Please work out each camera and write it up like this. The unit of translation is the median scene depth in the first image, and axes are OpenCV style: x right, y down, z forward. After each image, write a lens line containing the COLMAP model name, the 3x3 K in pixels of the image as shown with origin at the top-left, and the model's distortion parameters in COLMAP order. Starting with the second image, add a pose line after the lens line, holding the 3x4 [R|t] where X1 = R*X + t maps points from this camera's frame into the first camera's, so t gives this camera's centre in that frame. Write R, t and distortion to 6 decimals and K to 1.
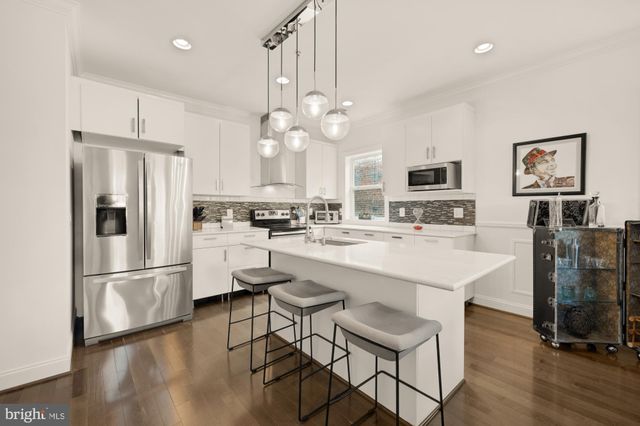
lens RADIAL K [[271.3, 0, 324.7], [0, 271.3, 210.7], [0, 0, 1]] dist [-0.000558, 0.000305]
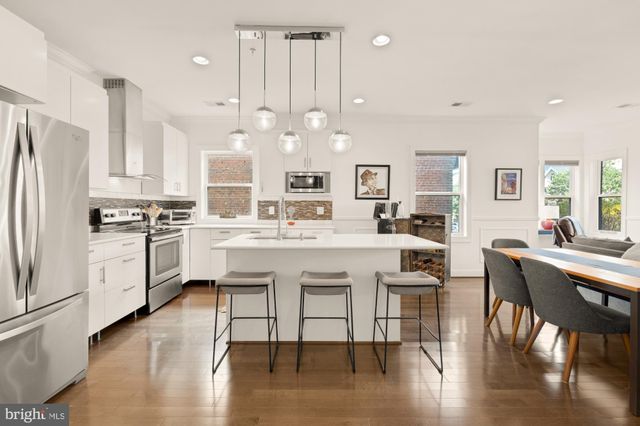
lens RADIAL K [[271.3, 0, 325.1], [0, 271.3, 208.4], [0, 0, 1]] dist [-0.000558, 0.000305]
pose [[0.657611, -0.001869, 0.753356, -0.630001], [0.002767, 0.999996, 0.000065, -0.003396], [-0.753353, 0.002042, 0.657613, 0.143825]]
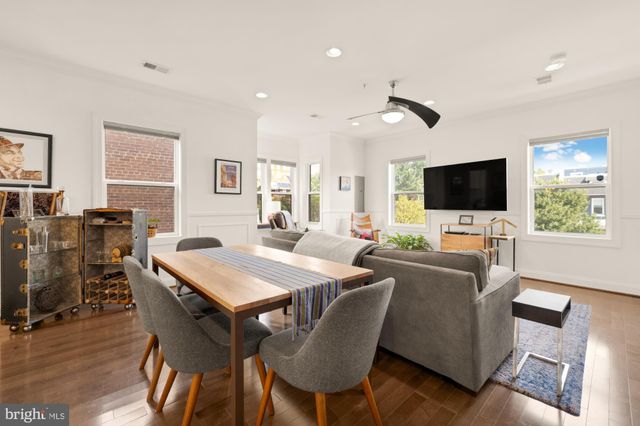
lens RADIAL K [[271.3, 0, 310.8], [0, 271.3, 204.8], [0, 0, 1]] dist [-0.000558, 0.000305]
pose [[0.000663, 0.004394, 0.999990, -0.178235], [0.007029, 0.999966, -0.004399, 0.022107], [-0.999975, 0.007032, 0.000632, -0.092734]]
